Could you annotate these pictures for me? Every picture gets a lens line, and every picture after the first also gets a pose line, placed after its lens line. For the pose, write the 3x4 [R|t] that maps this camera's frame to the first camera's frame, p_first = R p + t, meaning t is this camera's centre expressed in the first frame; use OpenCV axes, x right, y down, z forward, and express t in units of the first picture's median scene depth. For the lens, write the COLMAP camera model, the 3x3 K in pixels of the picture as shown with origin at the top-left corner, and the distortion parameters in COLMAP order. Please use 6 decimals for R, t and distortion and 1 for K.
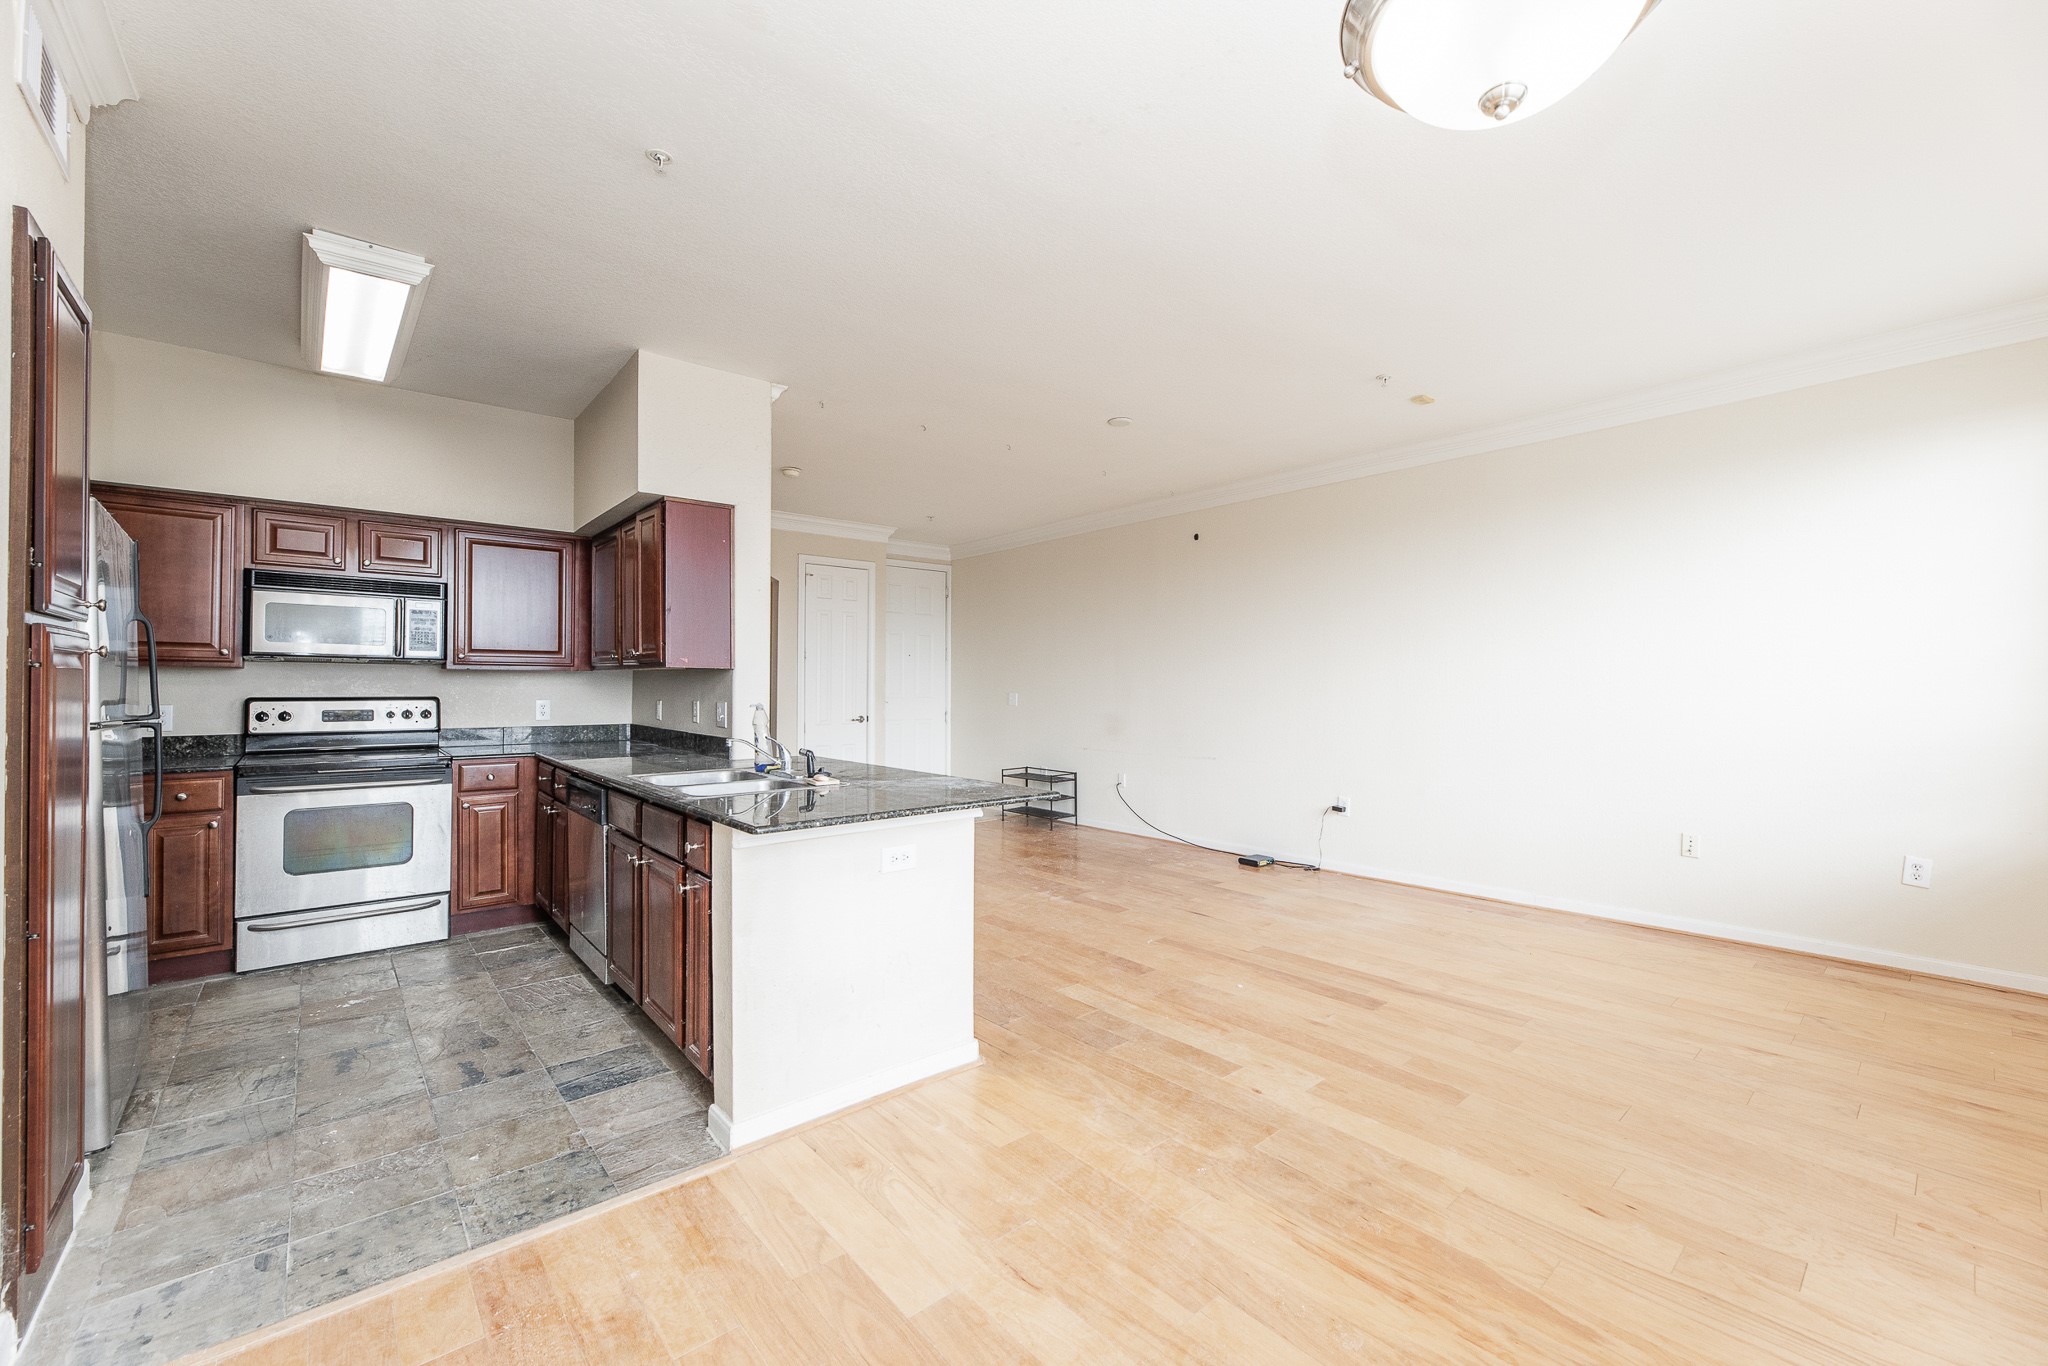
lens RADIAL K [[821.9, 0, 1036.4], [0, 821.9, 682.0], [0, 0, 1]] dist [-0.000637, -0.000133]
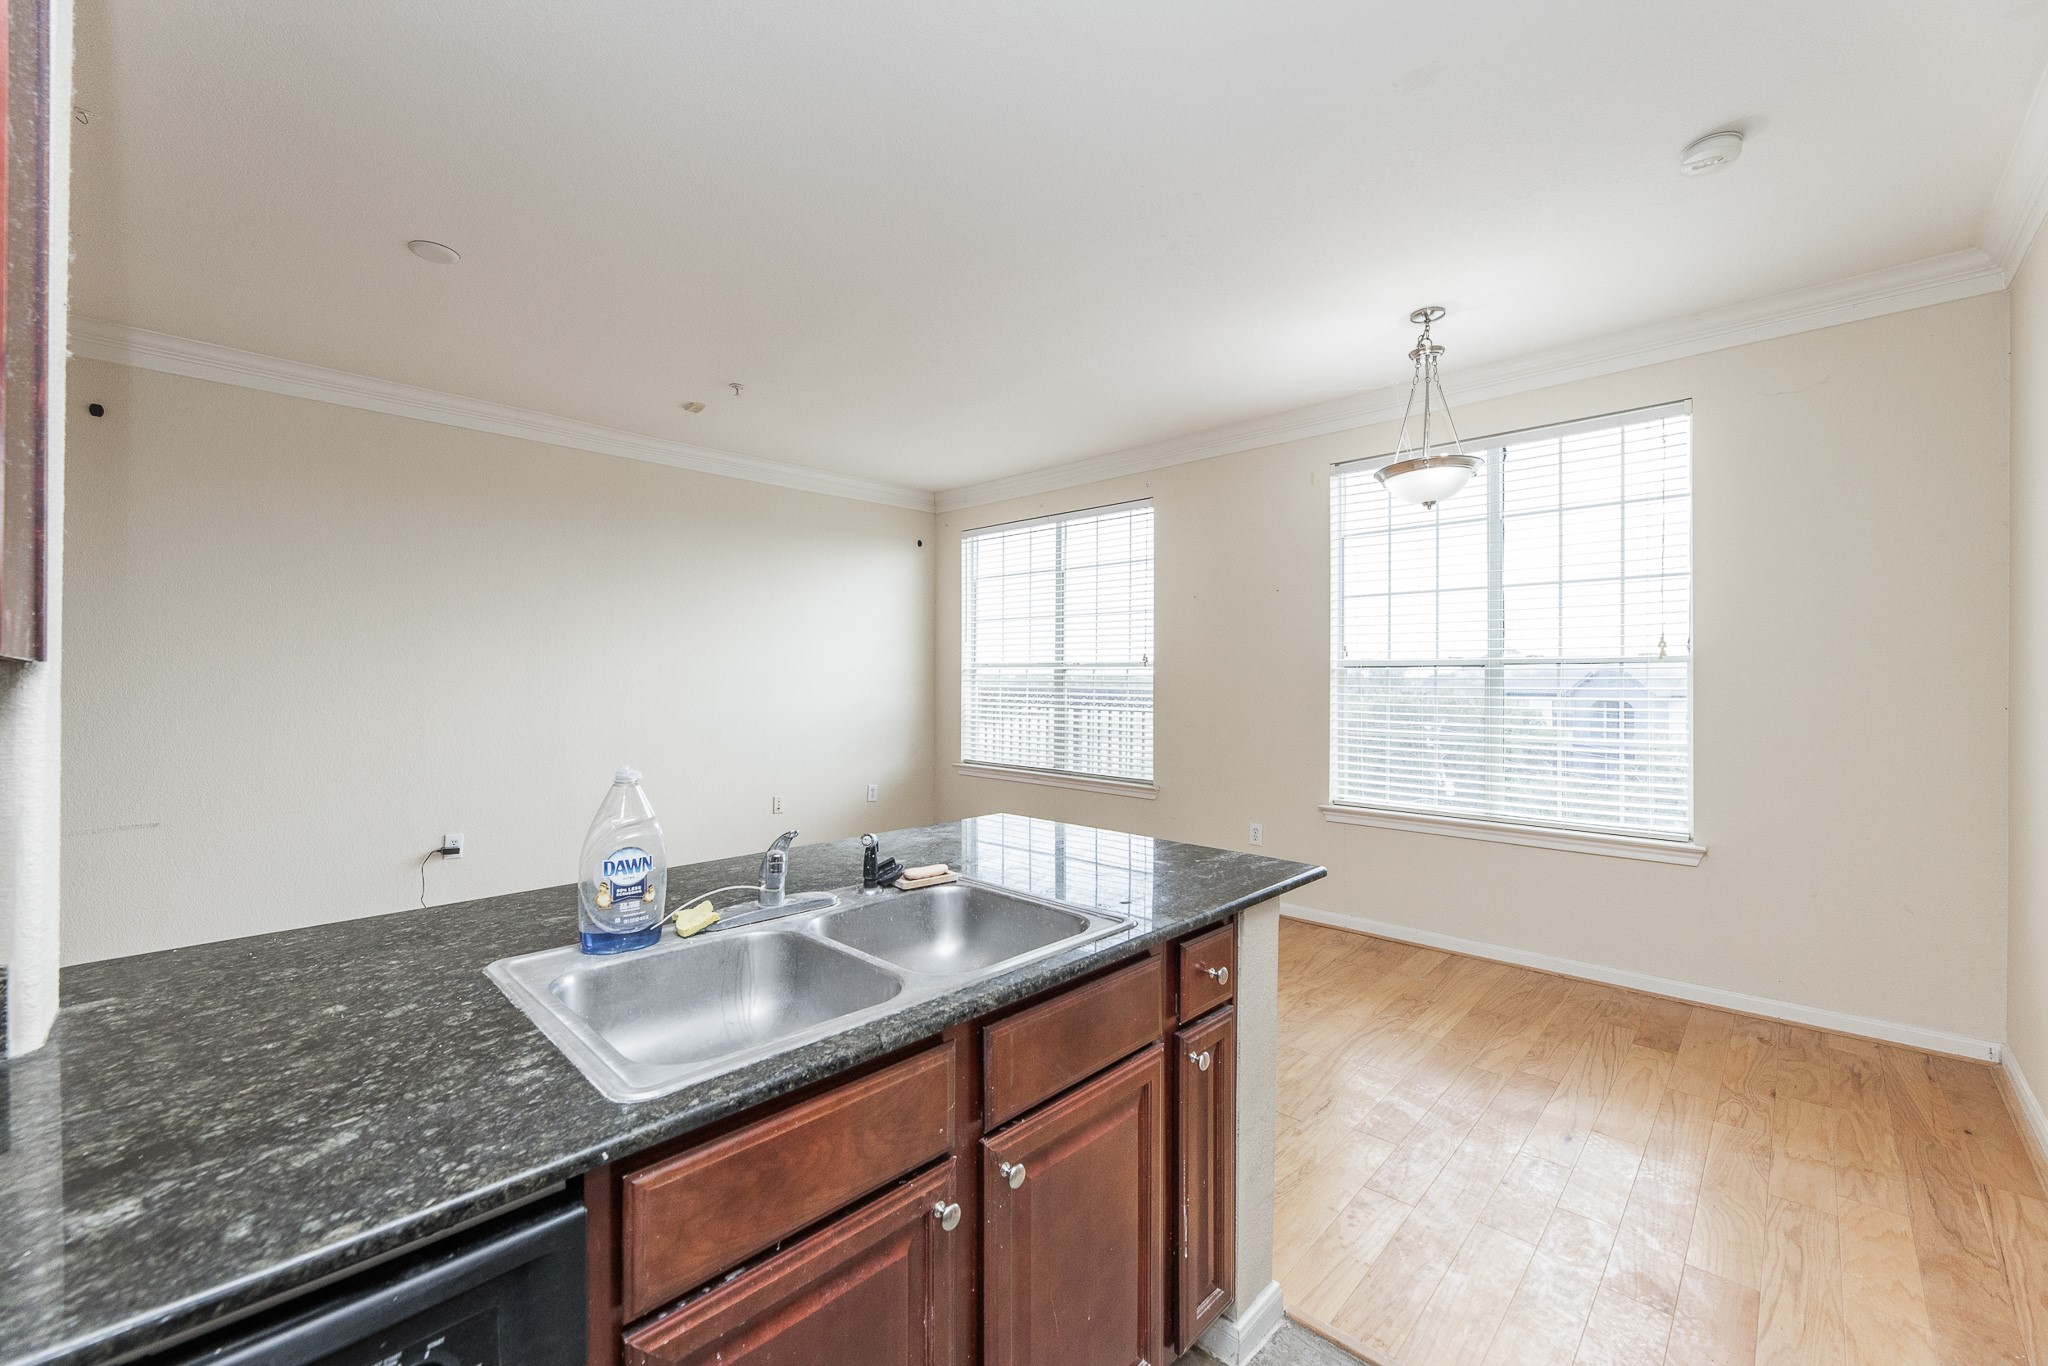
lens RADIAL K [[817.6, 0, 1034.7], [0, 817.6, 687.4], [0, 0, 1]] dist [0.001126, 0.000055]
pose [[-0.085851, -0.013256, 0.996220, -0.695973], [0.000590, 0.999911, 0.013356, -0.022276], [-0.996308, 0.001735, -0.085836, 0.742441]]
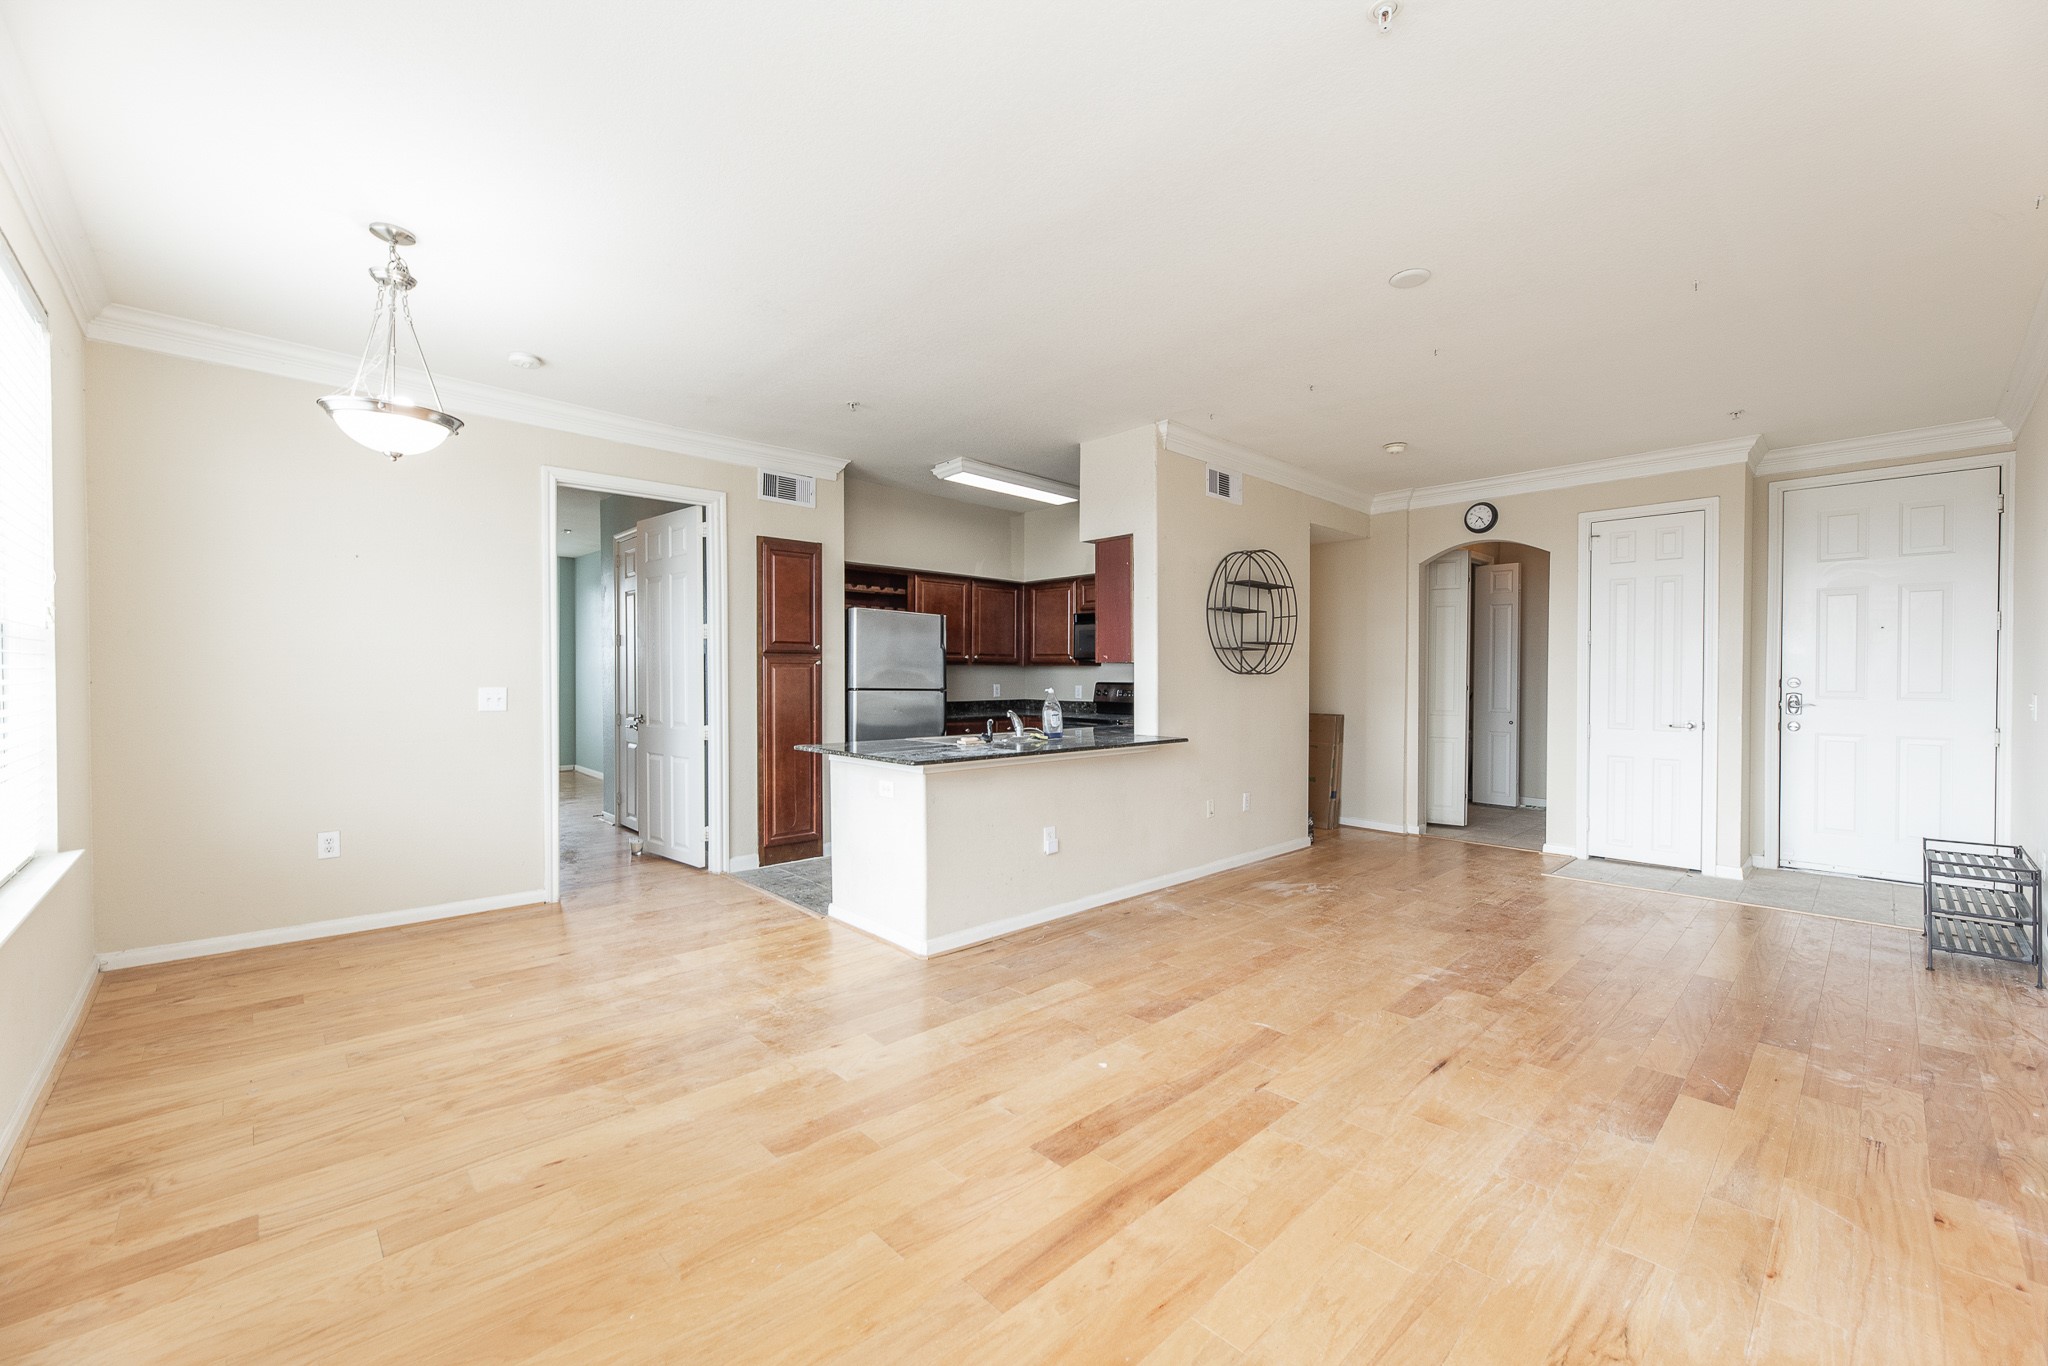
lens RADIAL K [[817.6, 0, 1034.7], [0, 817.6, 687.4], [0, 0, 1]] dist [0.001126, 0.000055]
pose [[0.044927, 0.015603, -0.998868, 0.892884], [0.000589, 0.999877, 0.015646, 0.001928], [0.998990, -0.001291, 0.044912, 0.797499]]
